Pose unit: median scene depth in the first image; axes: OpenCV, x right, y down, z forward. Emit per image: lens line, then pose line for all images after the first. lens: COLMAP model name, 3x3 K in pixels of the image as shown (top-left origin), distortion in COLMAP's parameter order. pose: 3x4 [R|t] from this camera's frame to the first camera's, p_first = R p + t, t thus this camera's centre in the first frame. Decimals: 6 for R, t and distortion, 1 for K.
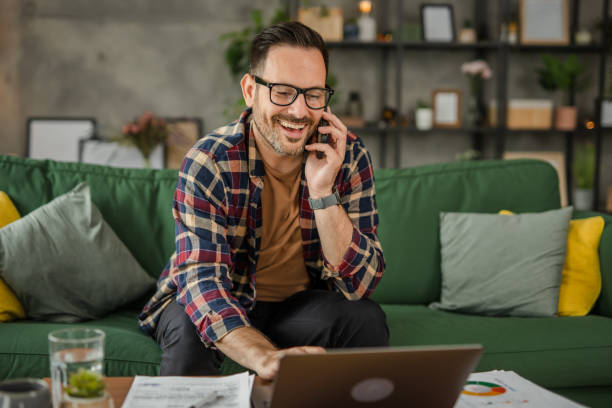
lens RADIAL K [[982.1, 0, 306.0], [0, 982.1, 204.0], [0, 0, 1]] dist [-0.009044, -0.039202]
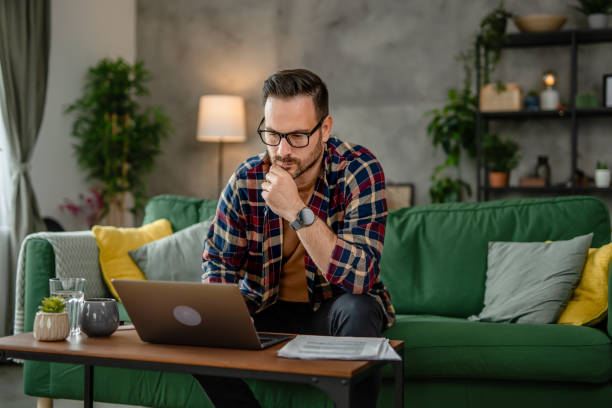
lens RADIAL K [[982.1, 0, 306.0], [0, 982.1, 204.0], [0, 0, 1]] dist [-0.009044, -0.039202]
pose [[0.888779, -0.012856, -0.458155, 0.503611], [-0.037717, 0.994165, -0.101062, 0.096068], [0.456781, 0.107102, 0.883108, -0.147026]]
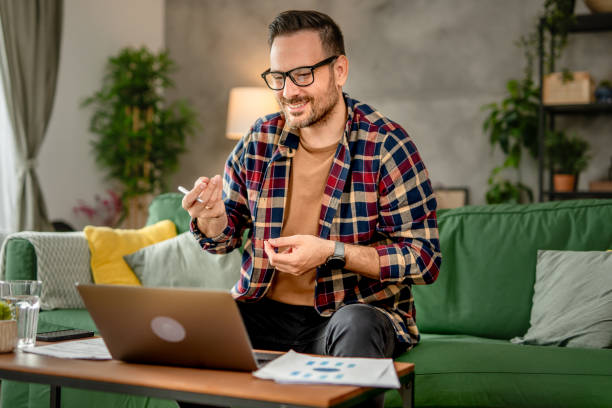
lens RADIAL K [[1033.0, 0, 291.0], [0, 1033.0, 203.7], [0, 0, 1]] dist [-0.007849, 0.043964]
pose [[0.842623, -0.010629, -0.538398, 0.510816], [-0.059794, 0.991776, -0.113161, 0.100629], [0.535173, 0.127545, 0.835058, -0.006525]]
